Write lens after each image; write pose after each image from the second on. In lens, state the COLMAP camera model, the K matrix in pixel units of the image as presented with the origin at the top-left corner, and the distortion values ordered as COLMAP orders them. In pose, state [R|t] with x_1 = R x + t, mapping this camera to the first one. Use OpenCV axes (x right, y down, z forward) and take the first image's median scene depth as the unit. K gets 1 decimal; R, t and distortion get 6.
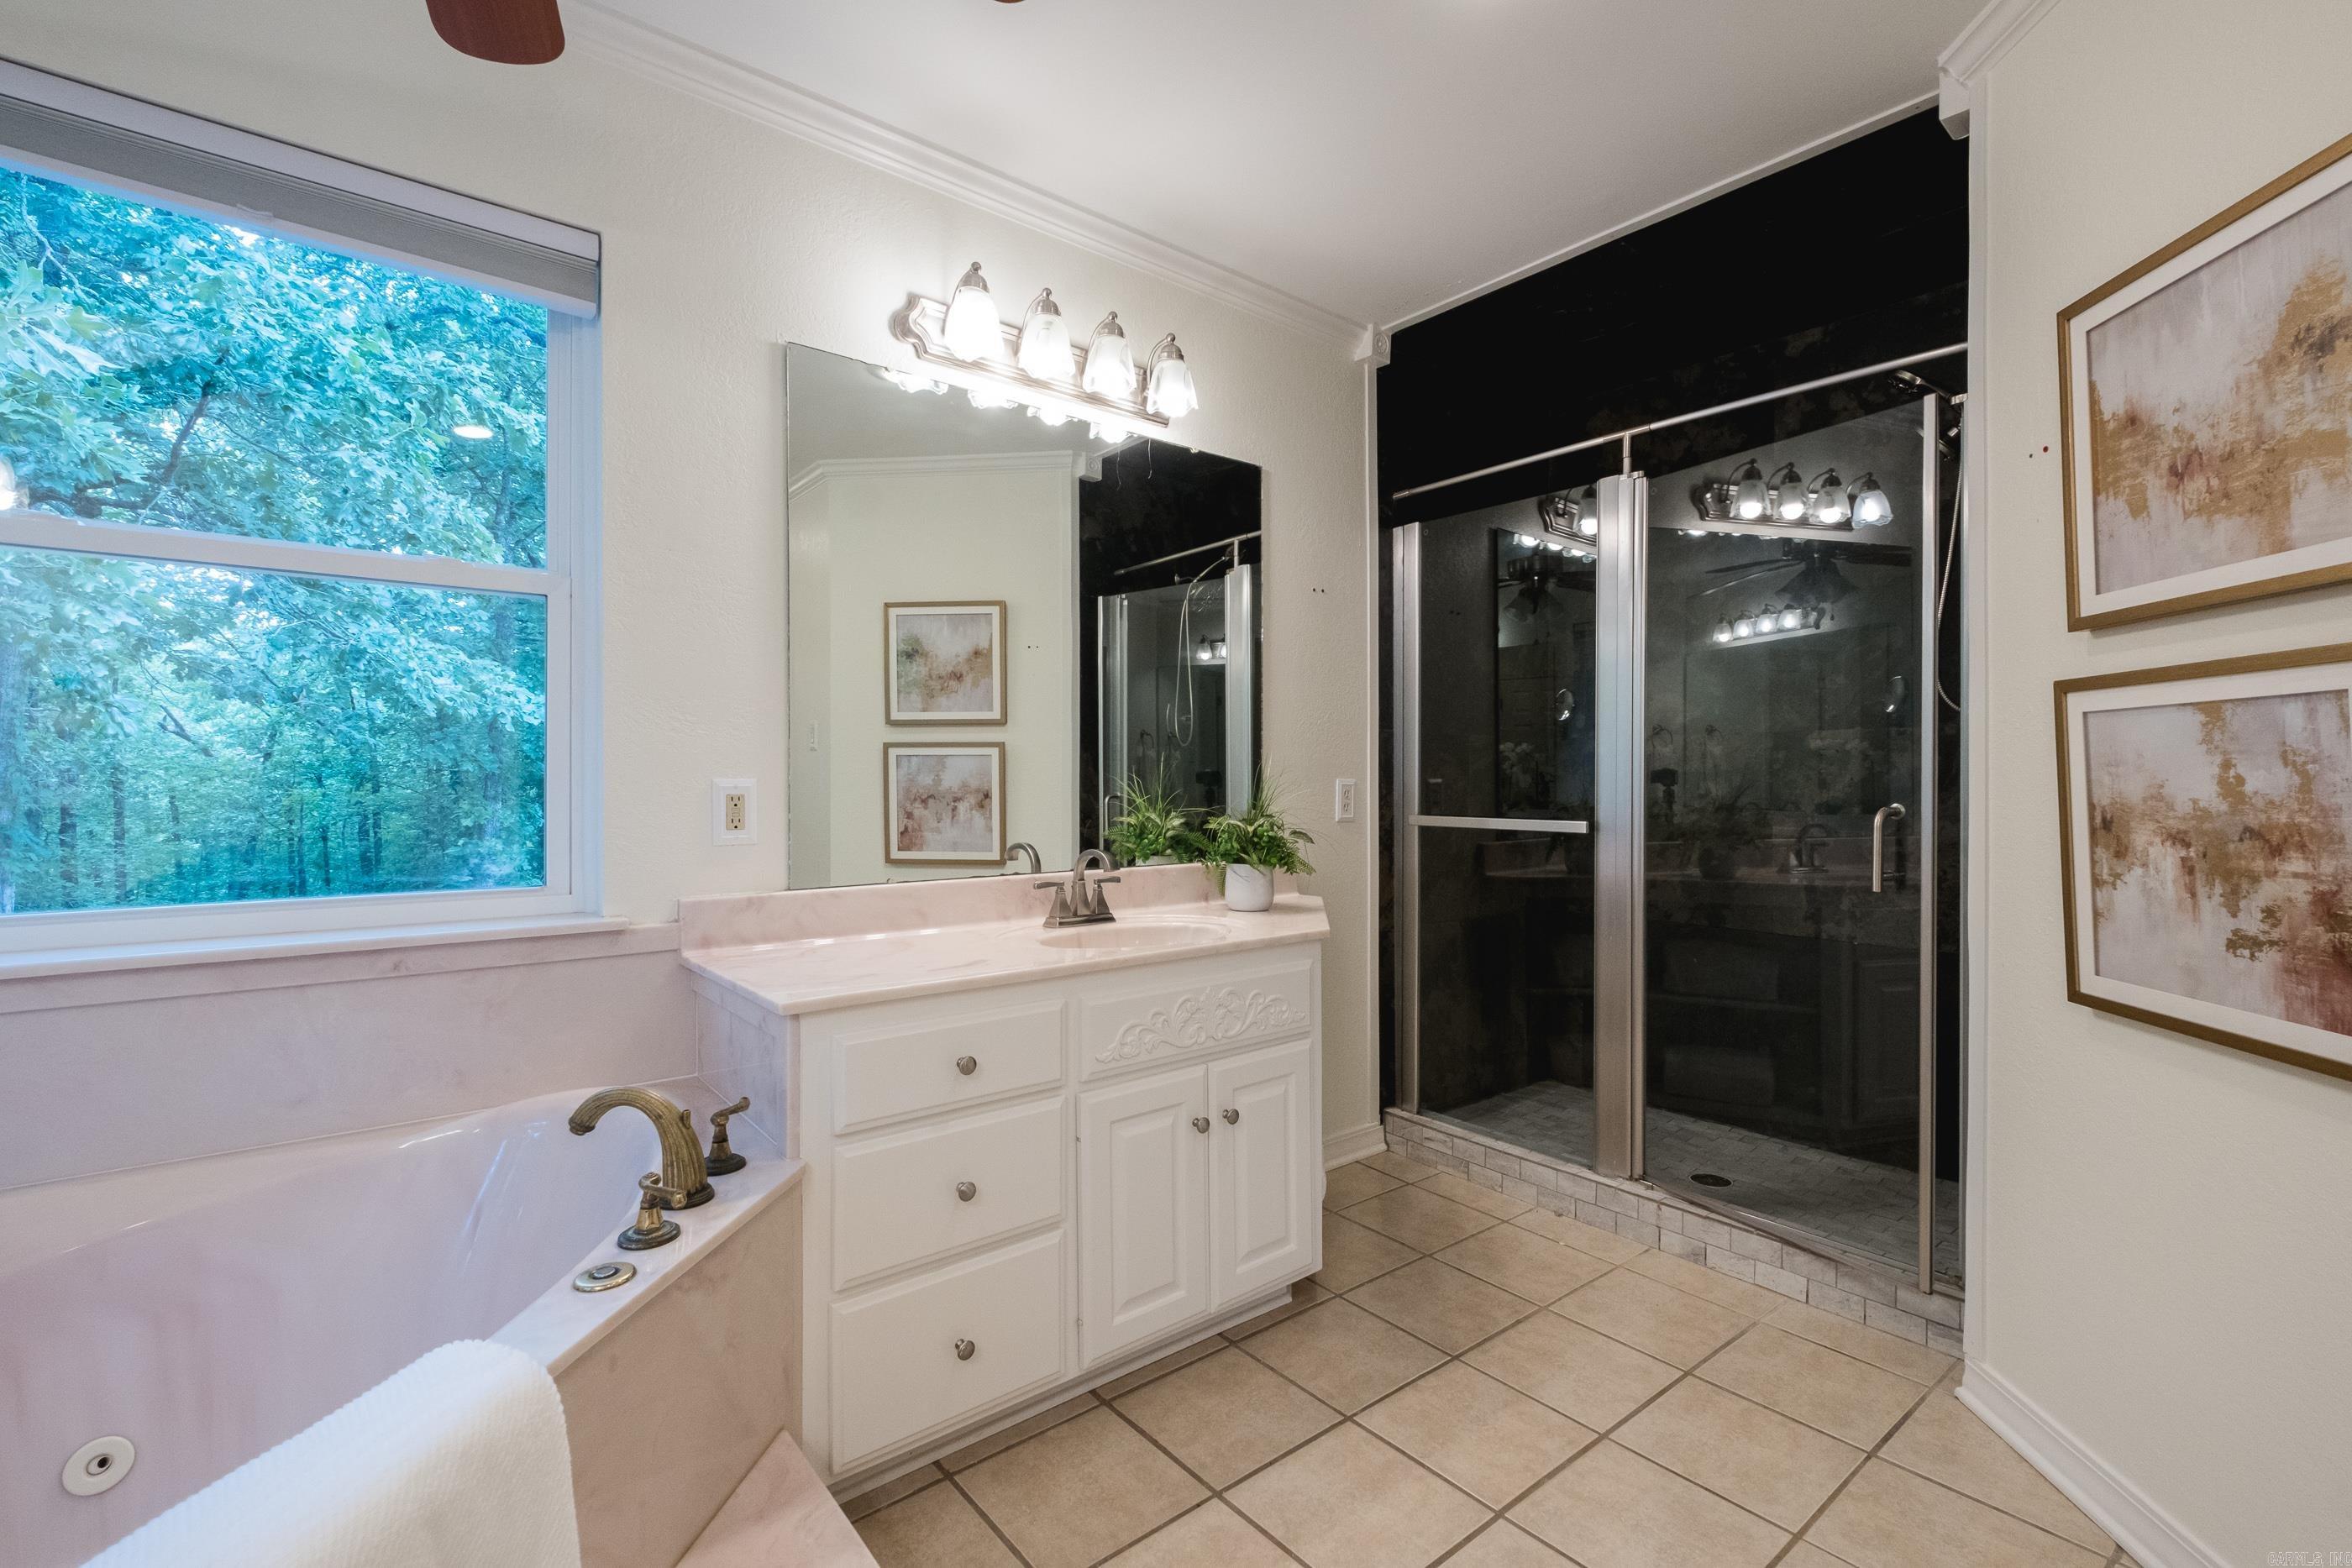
lens RADIAL K [[1042.2, 0, 1176.0], [0, 1042.2, 784.0], [0, 0, 1]] dist [0.010278, 0.000064]
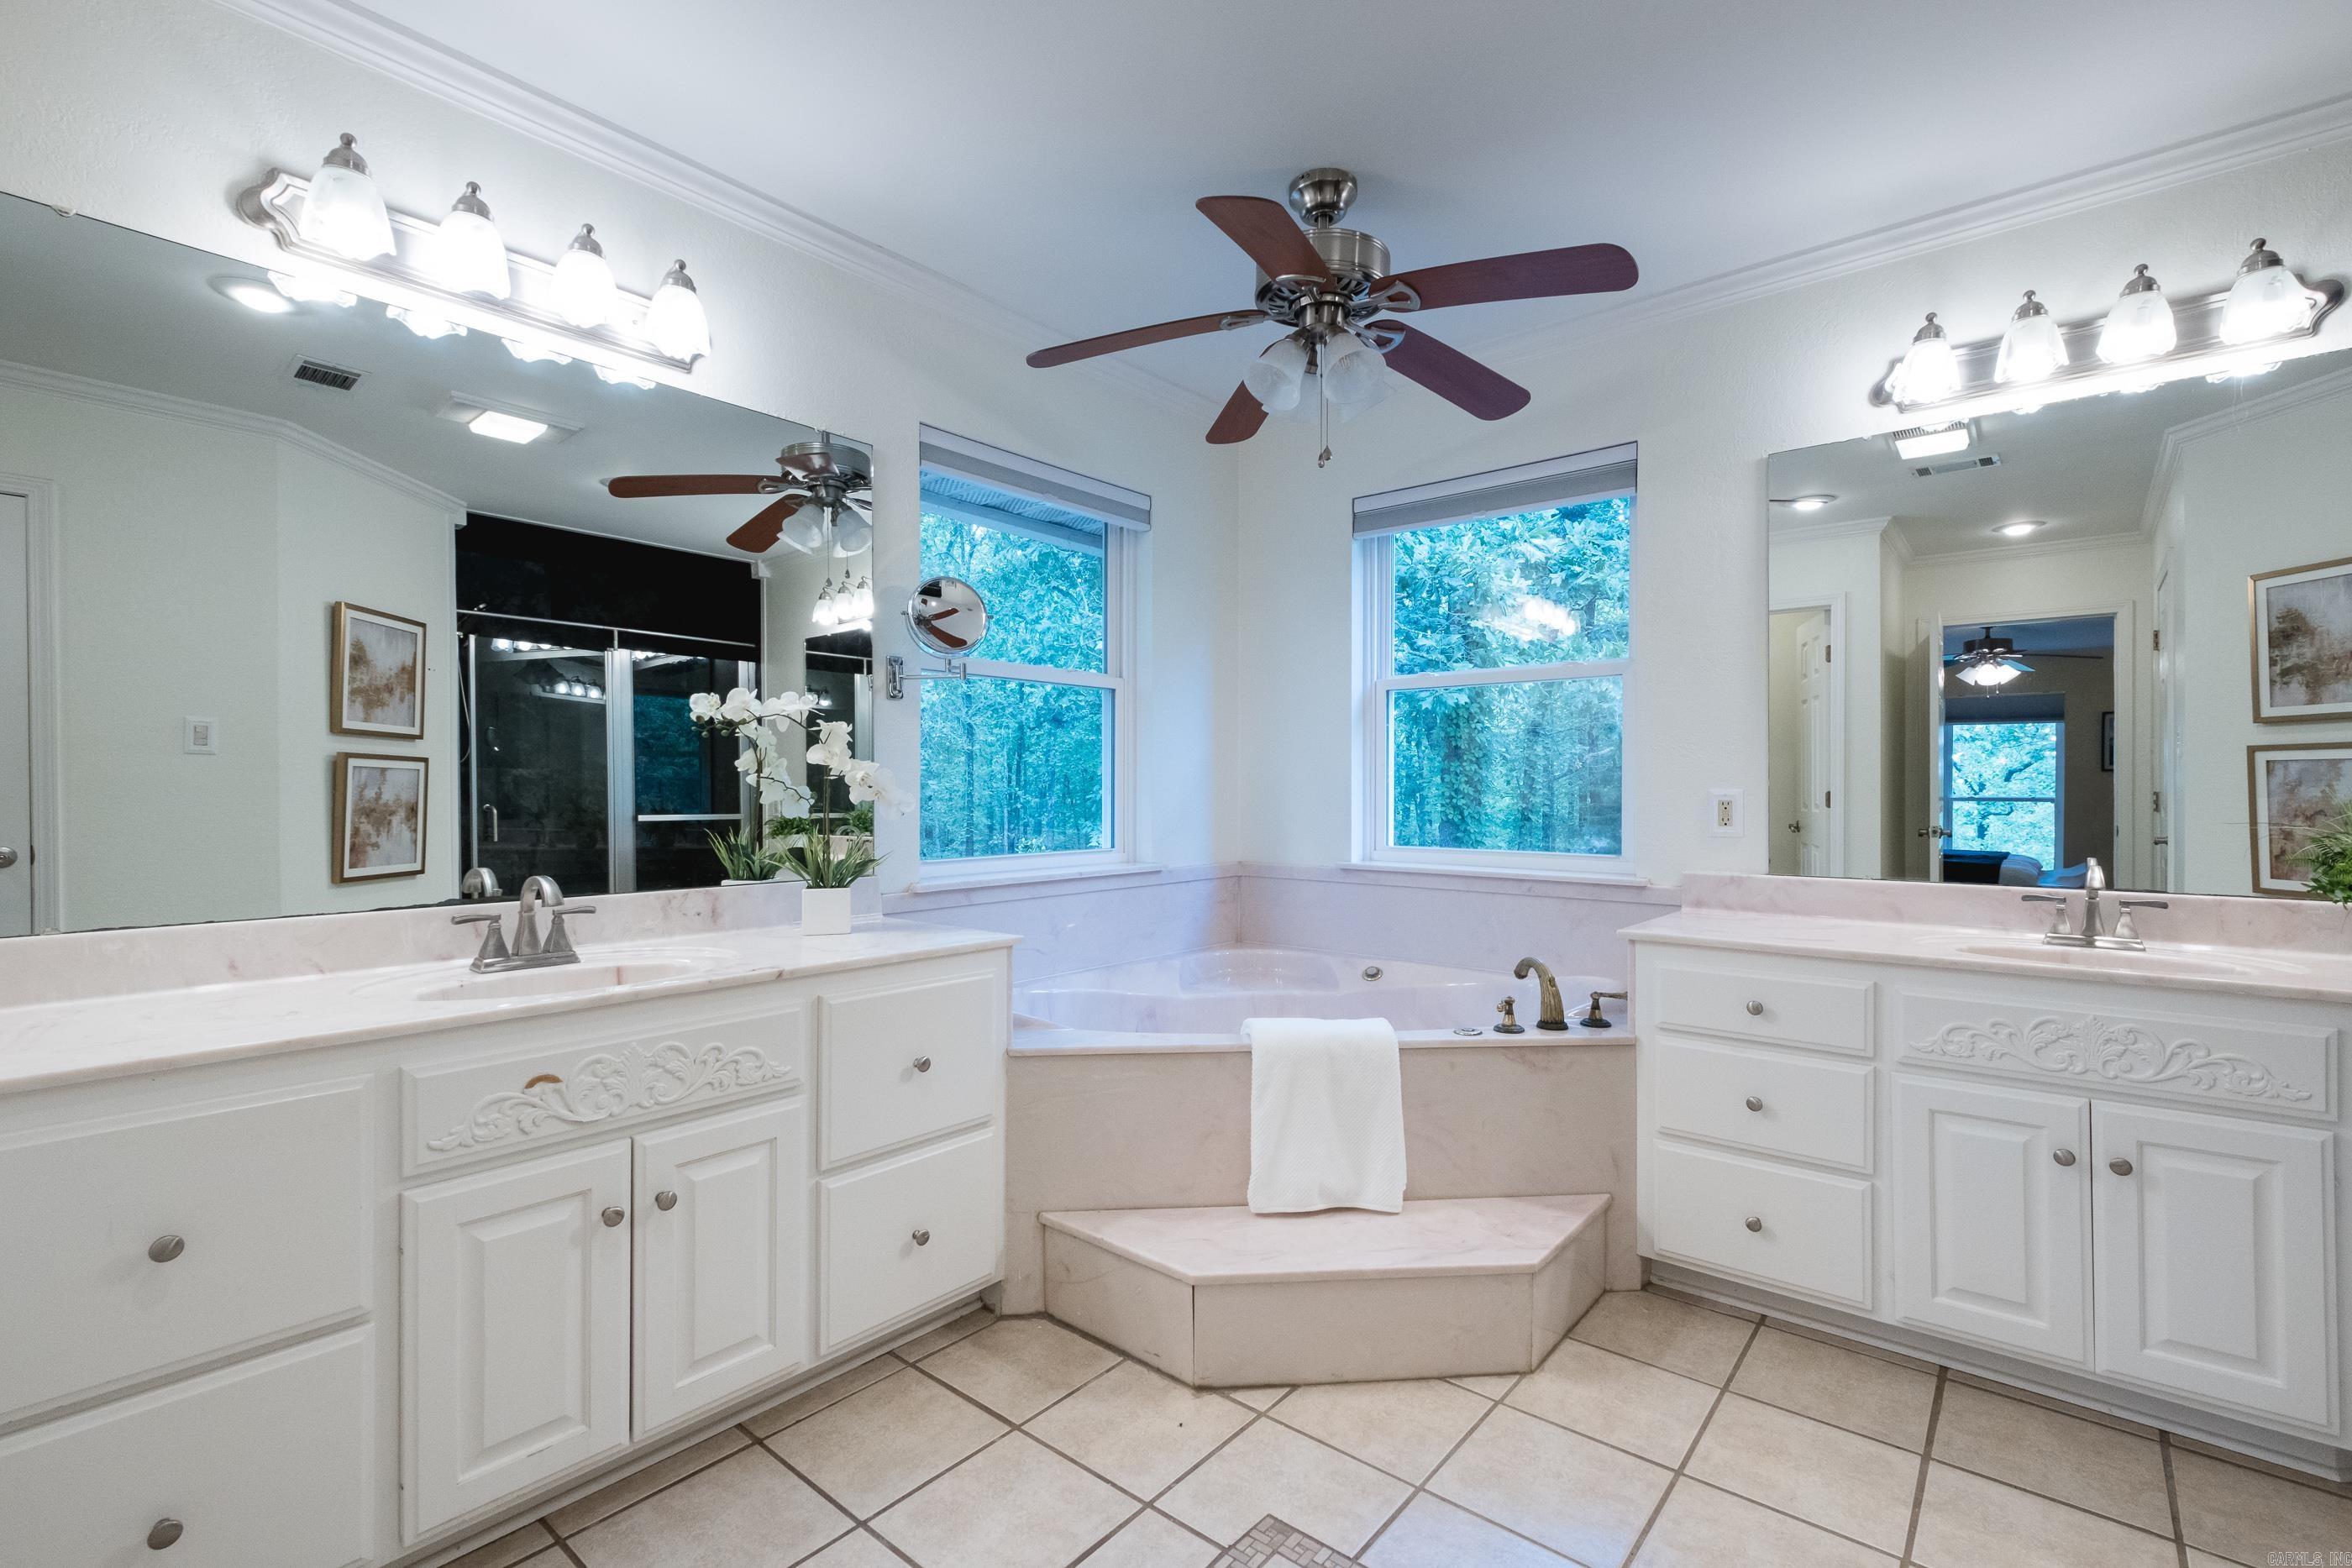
lens RADIAL K [[1043.9, 0, 1176.0], [0, 1043.9, 784.0], [0, 0, 1]] dist [0.000342, 0.000124]
pose [[0.186462, -0.002323, -0.982459, 0.779479], [-0.006808, 0.999970, -0.003656, -0.001416], [0.982439, 0.007371, 0.186440, 0.032570]]
